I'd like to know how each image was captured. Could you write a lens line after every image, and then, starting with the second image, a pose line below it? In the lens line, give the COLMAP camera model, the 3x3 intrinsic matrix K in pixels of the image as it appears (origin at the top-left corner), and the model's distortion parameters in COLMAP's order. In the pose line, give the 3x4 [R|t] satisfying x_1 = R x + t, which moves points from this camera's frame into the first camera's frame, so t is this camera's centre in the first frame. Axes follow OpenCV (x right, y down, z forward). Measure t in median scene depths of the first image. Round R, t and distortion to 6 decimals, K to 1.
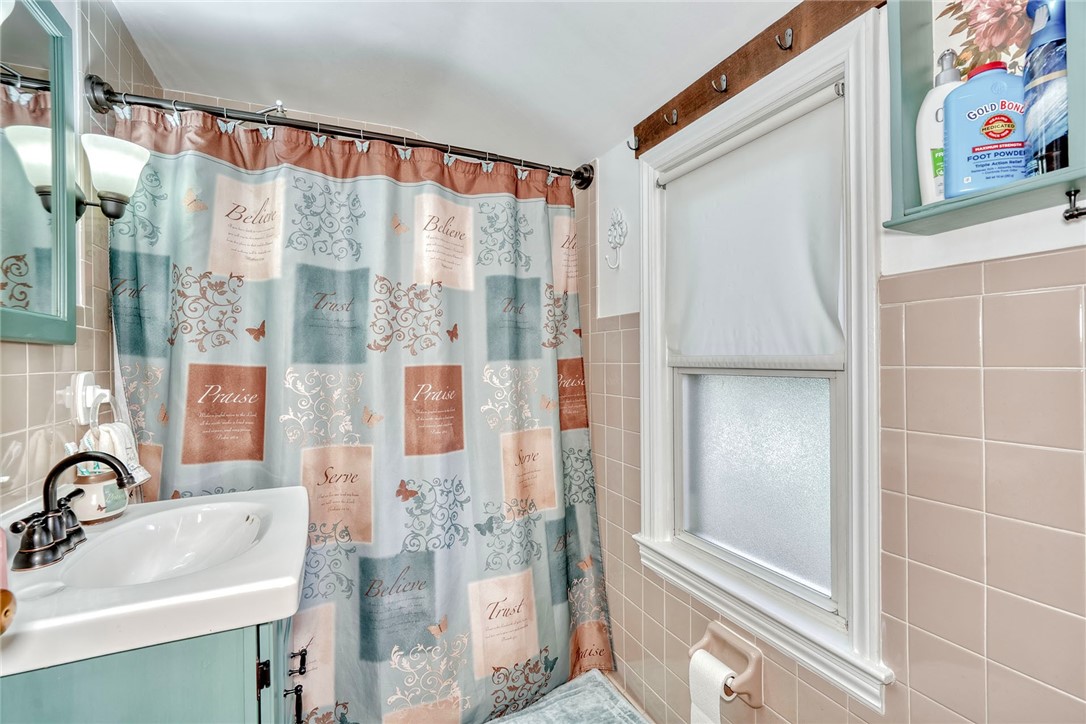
lens RADIAL K [[501.3, 0, 542.7], [0, 501.3, 360.9], [0, 0, 1]] dist [0.000202, 0.000525]
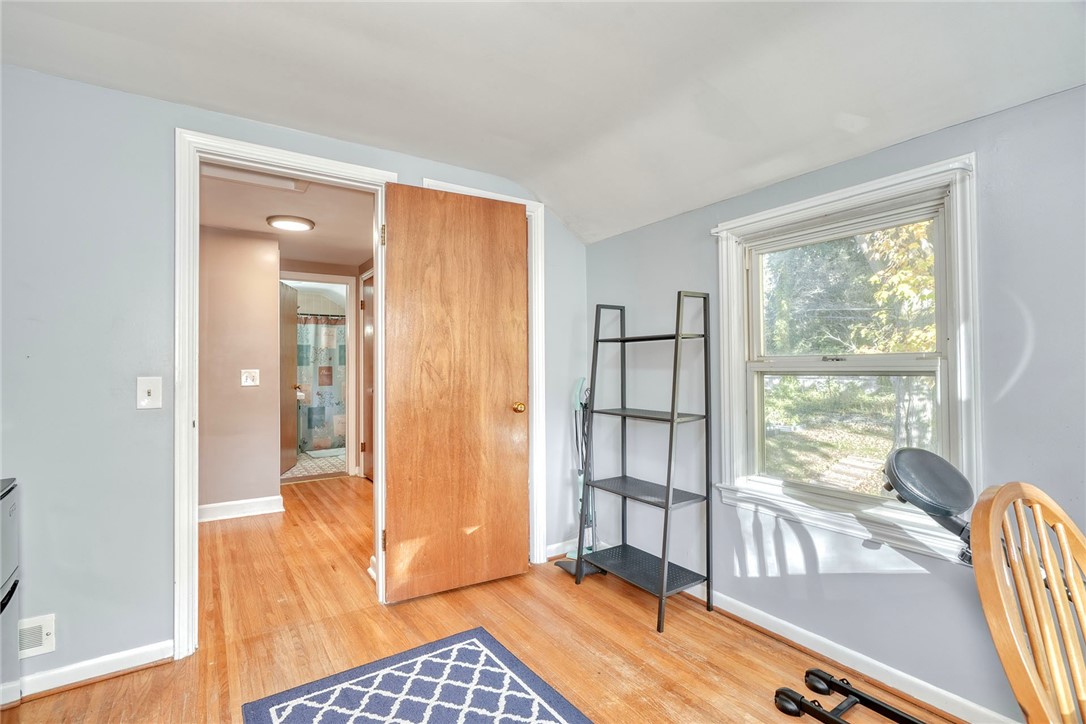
lens RADIAL K [[501.3, 0, 542.2], [0, 501.3, 361.1], [0, 0, 1]] dist [0.000202, 0.000525]
pose [[0.987521, 0.004693, 0.157416, 0.997203], [-0.003077, 0.999940, -0.010509, 0.004316], [-0.157456, 0.009894, 0.987476, -3.752165]]
